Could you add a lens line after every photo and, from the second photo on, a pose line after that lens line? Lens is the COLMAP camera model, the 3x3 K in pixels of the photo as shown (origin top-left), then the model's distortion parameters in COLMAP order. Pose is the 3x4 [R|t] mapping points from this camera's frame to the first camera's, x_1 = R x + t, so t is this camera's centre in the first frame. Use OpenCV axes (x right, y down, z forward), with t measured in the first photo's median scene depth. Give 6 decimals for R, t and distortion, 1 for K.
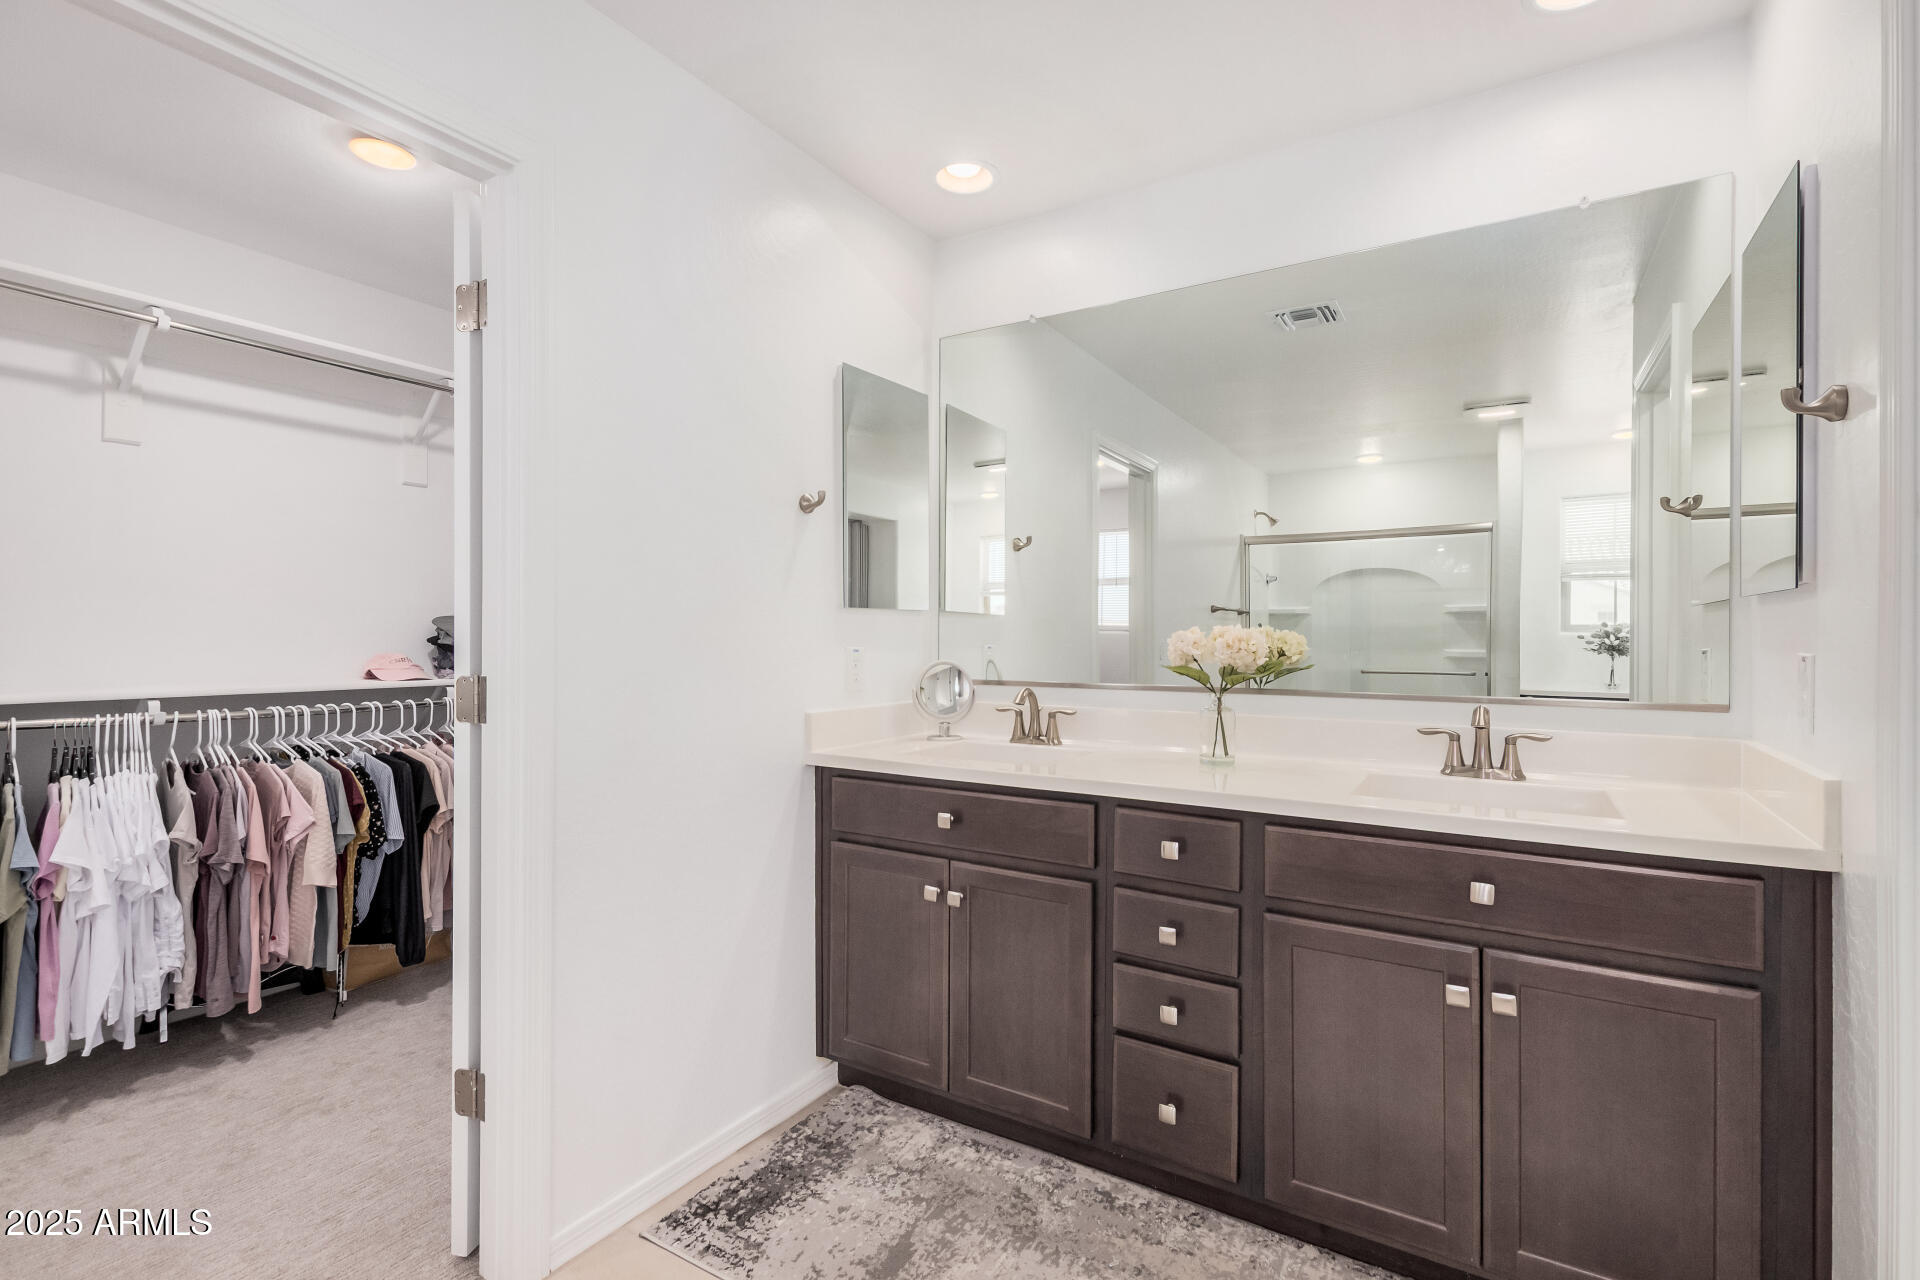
lens RADIAL K [[878.3, 0, 949.0], [0, 878.3, 635.1], [0, 0, 1]] dist [0.007951, -0.000965]
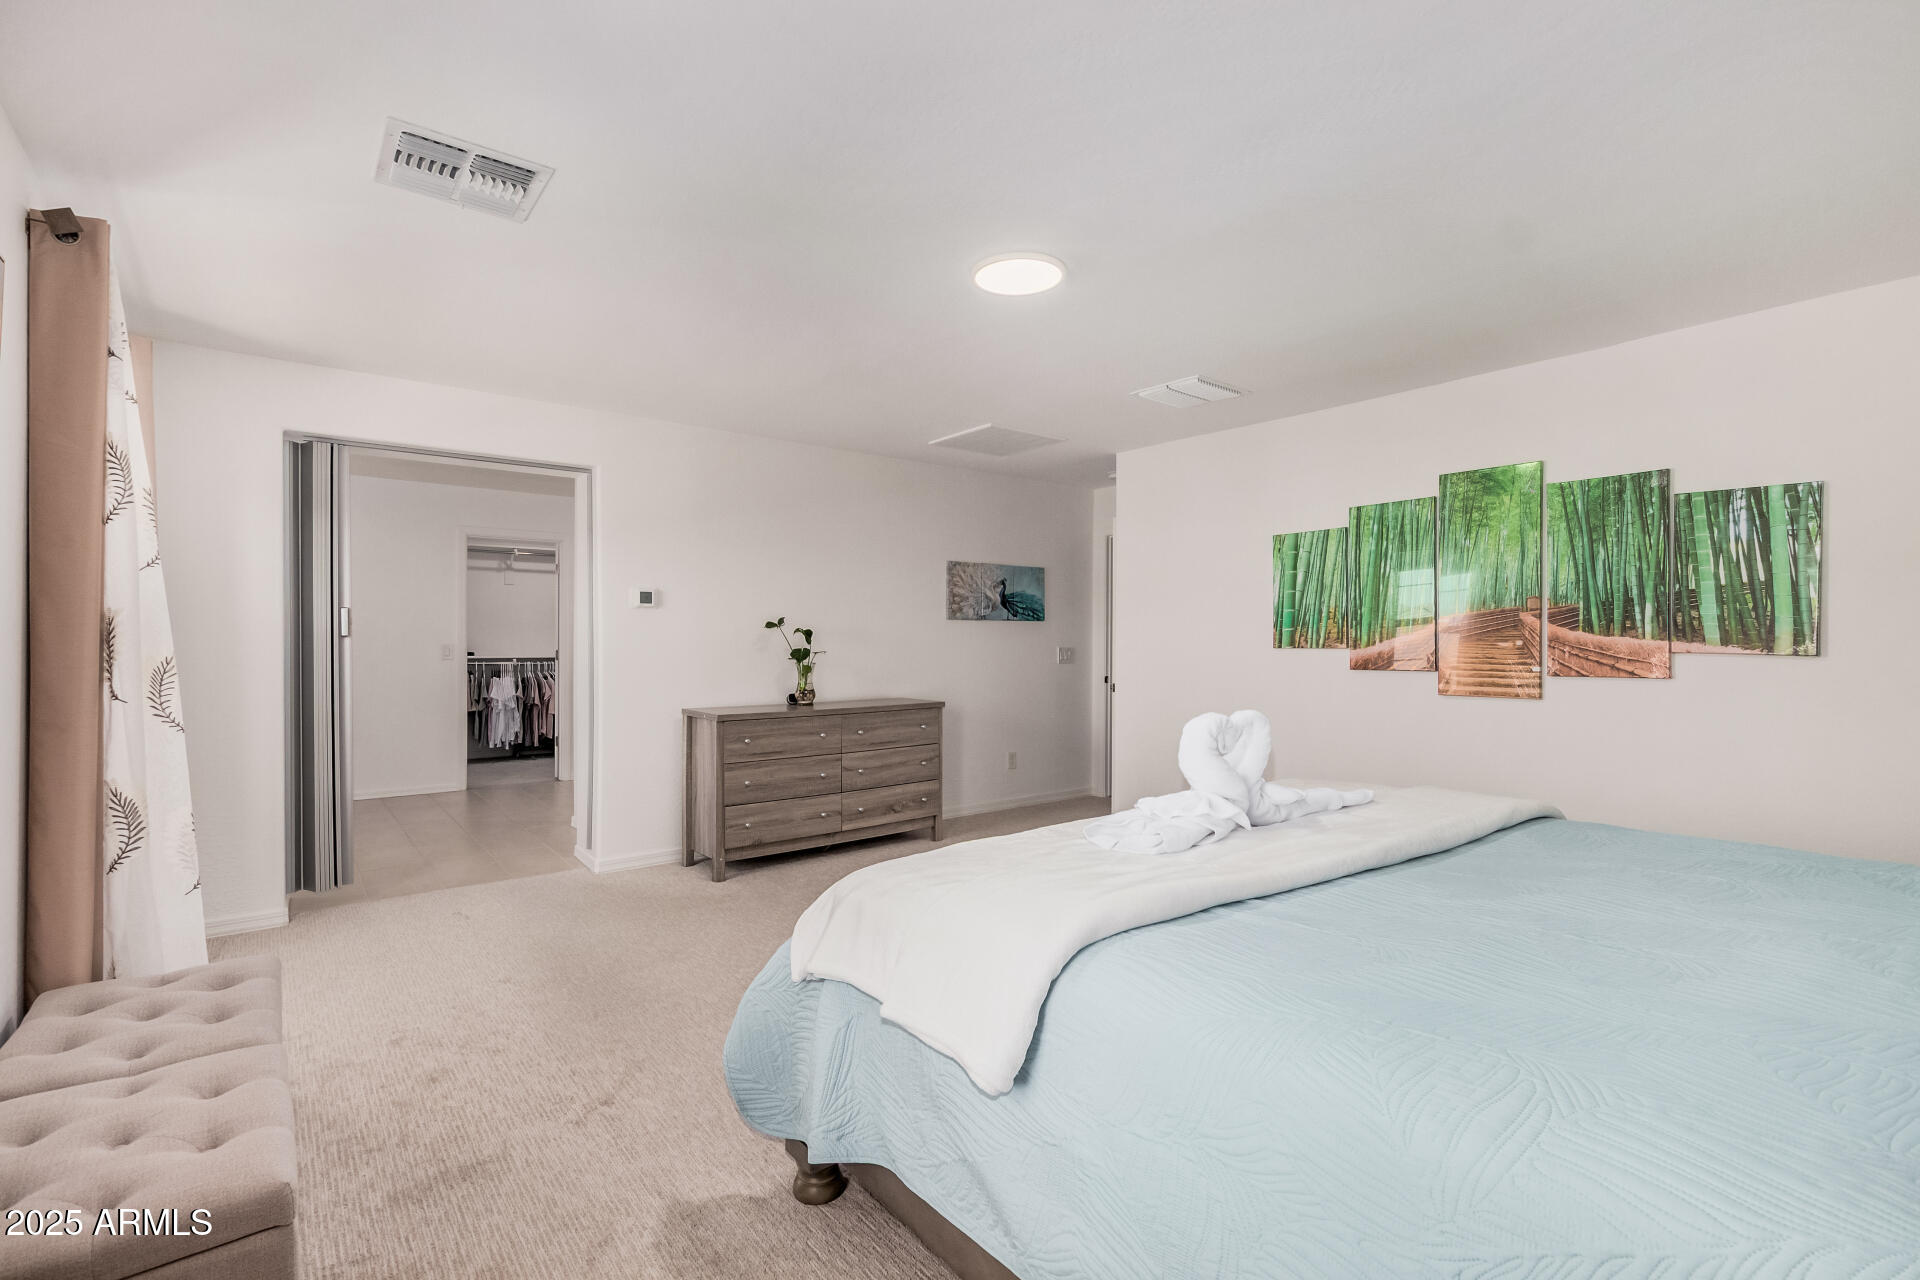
lens RADIAL K [[878.3, 0, 970.5], [0, 878.3, 643.9], [0, 0, 1]] dist [0.007951, -0.000965]
pose [[0.951854, 0.002042, -0.306544, 1.968233], [-0.004910, 0.999951, -0.008587, 0.037342], [0.306511, 0.009678, 0.951818, -1.843183]]
